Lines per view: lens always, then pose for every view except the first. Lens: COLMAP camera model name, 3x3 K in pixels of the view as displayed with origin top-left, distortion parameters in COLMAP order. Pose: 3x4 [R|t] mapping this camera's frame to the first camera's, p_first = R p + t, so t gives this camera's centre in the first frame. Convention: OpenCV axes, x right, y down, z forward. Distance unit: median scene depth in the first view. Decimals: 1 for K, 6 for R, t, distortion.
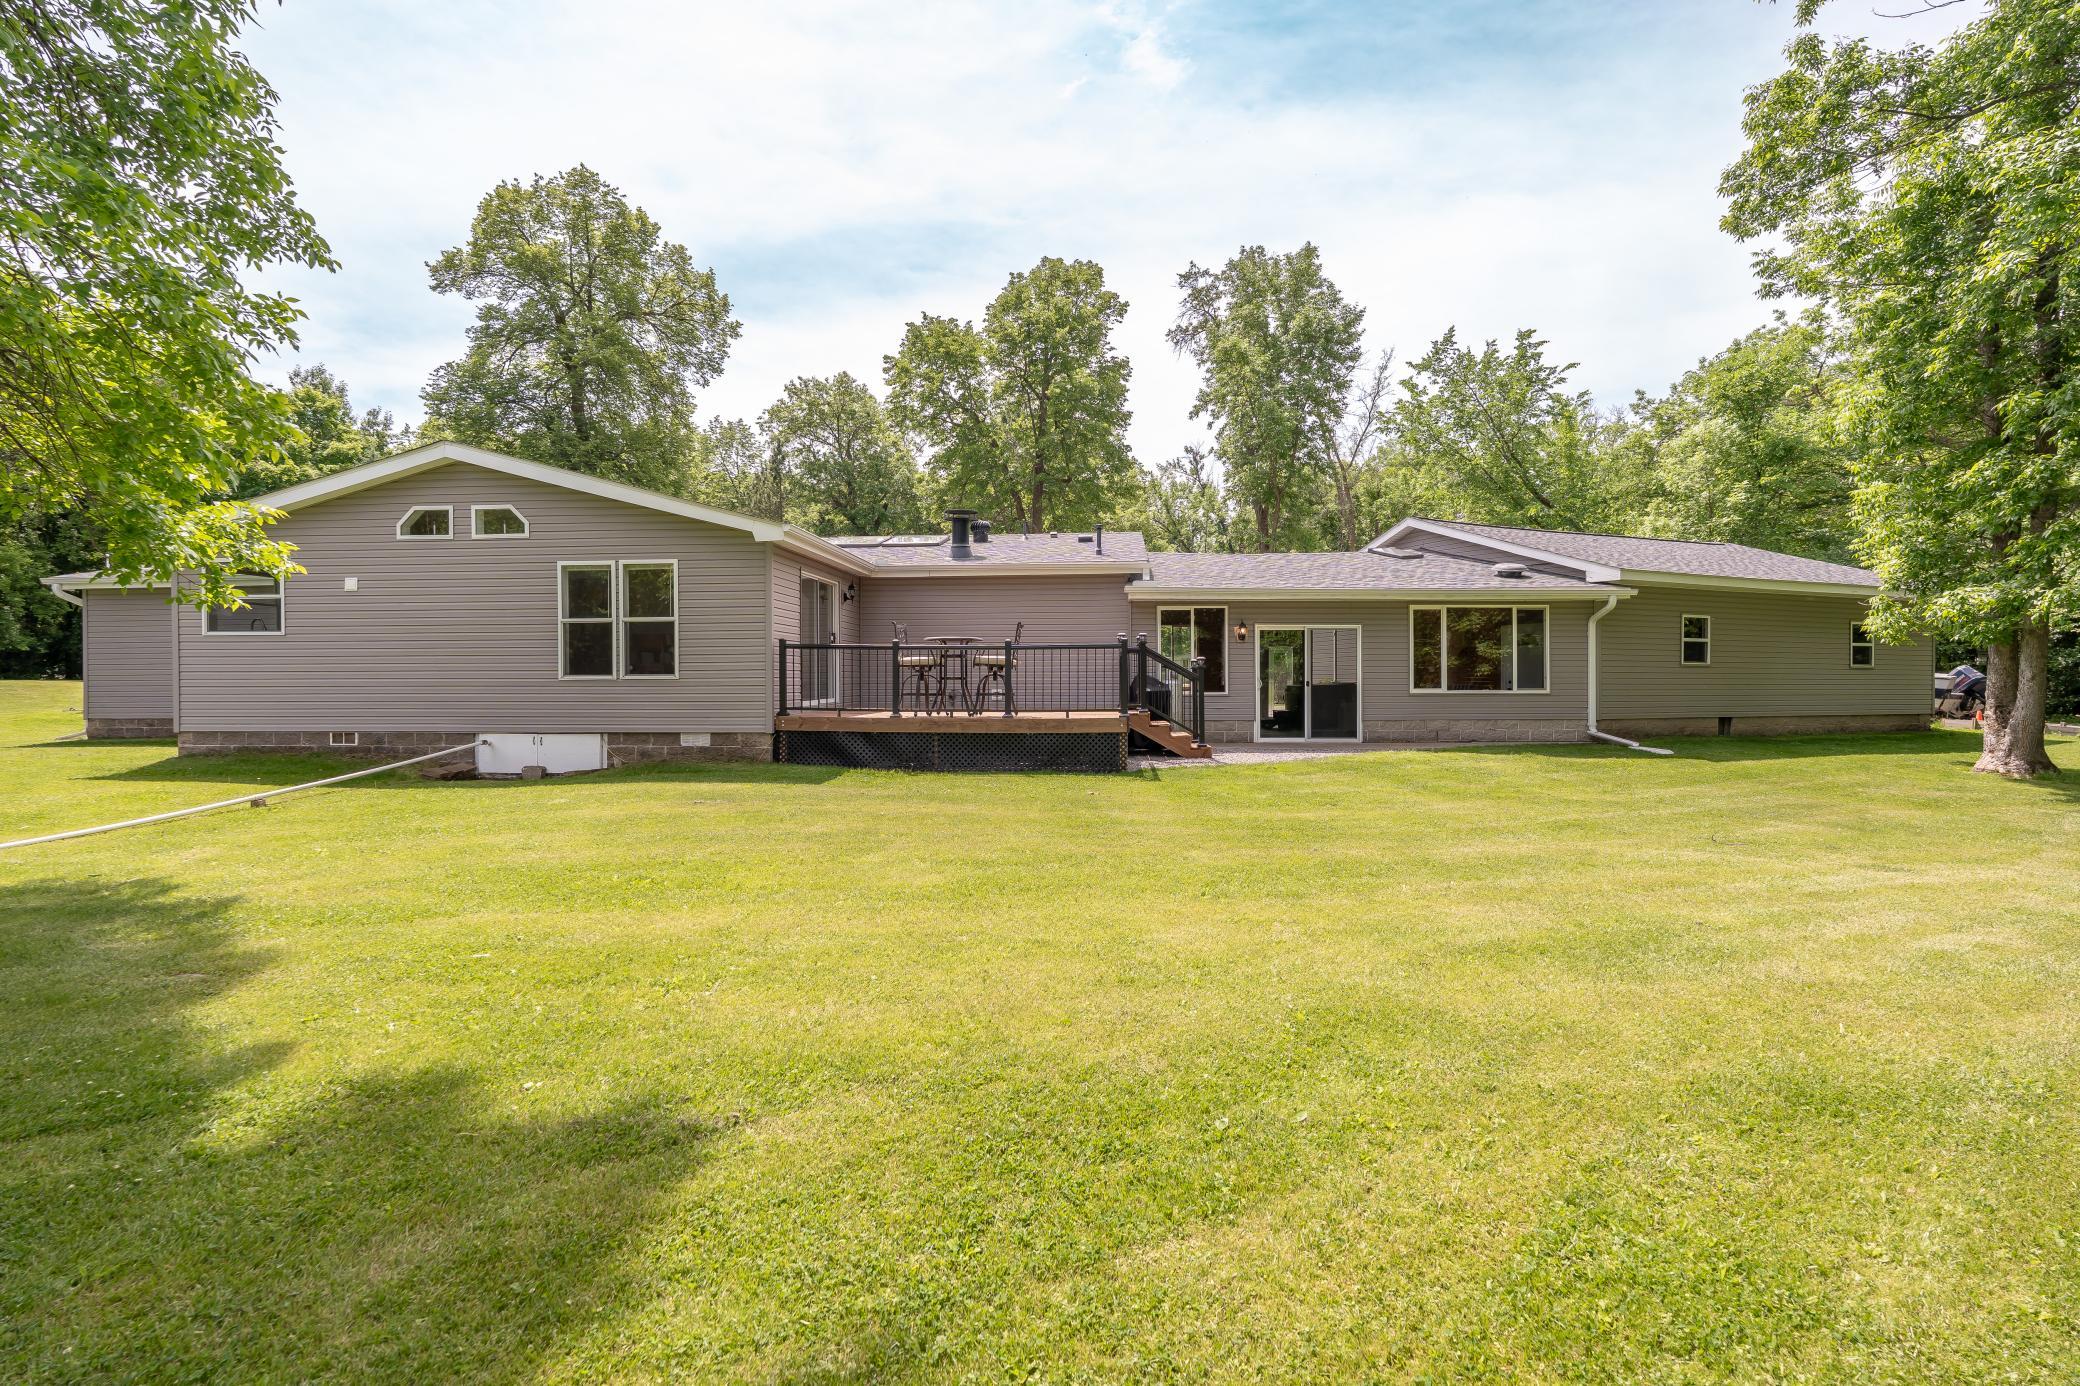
lens RADIAL K [[918.7, 0, 1040.0], [0, 918.7, 693.0], [0, 0, 1]] dist [-0.003329, -0.000124]
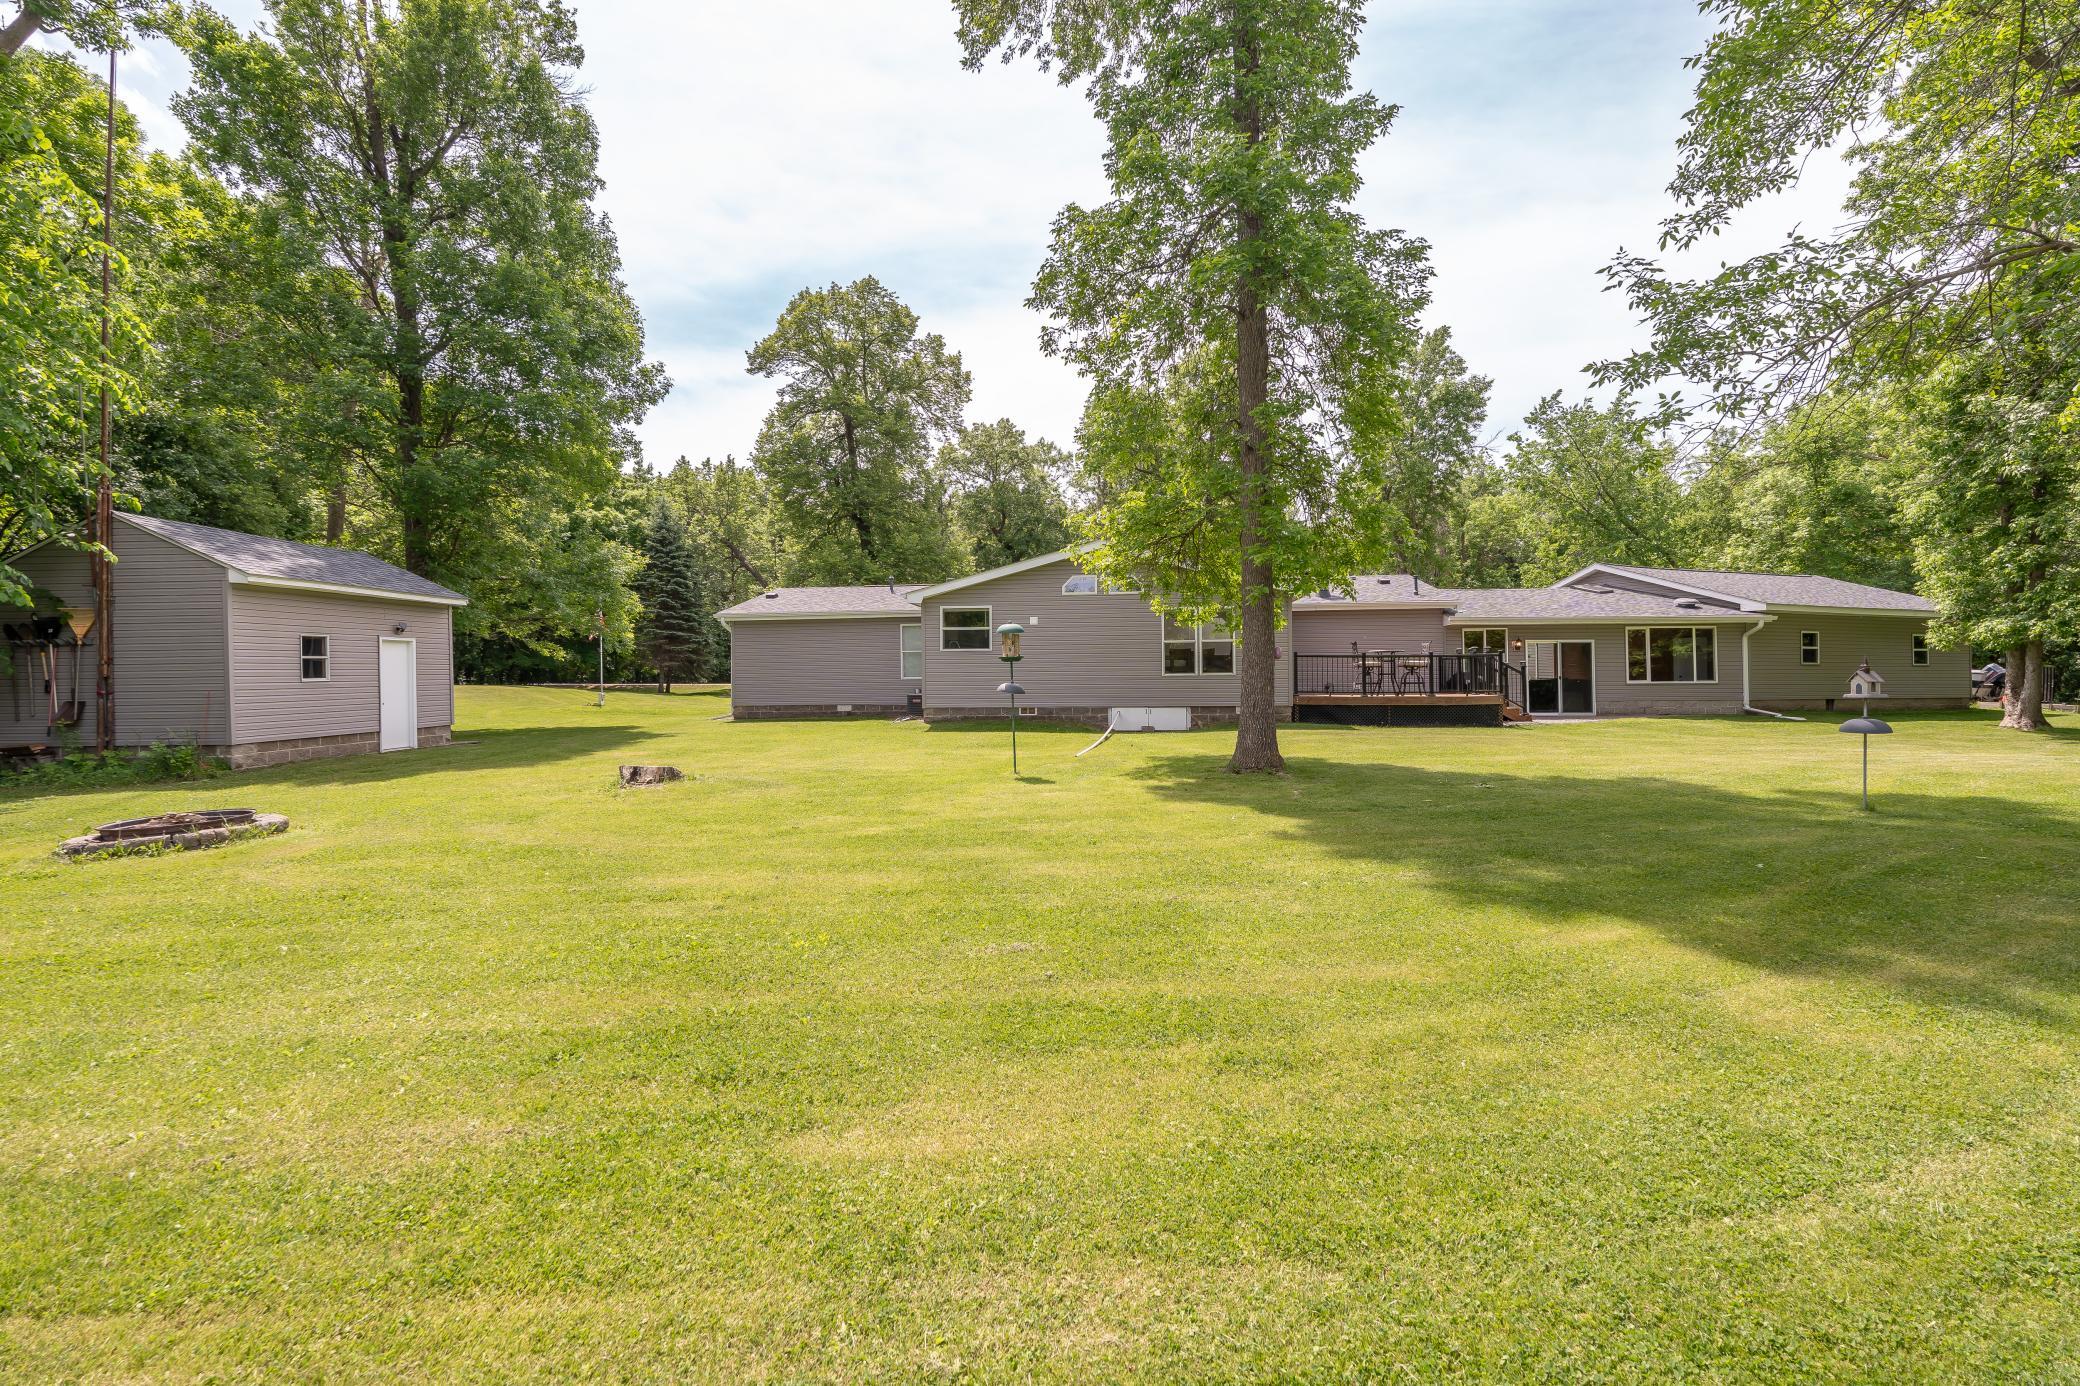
lens RADIAL K [[908.6, 0, 1045.9], [0, 908.6, 684.2], [0, 0, 1]] dist [0.000262, -0.000505]
pose [[0.999829, -0.005683, -0.017587, -0.512952], [0.005394, 0.999850, -0.016455, 0.019974], [0.017678, 0.016358, 0.999710, -0.512867]]
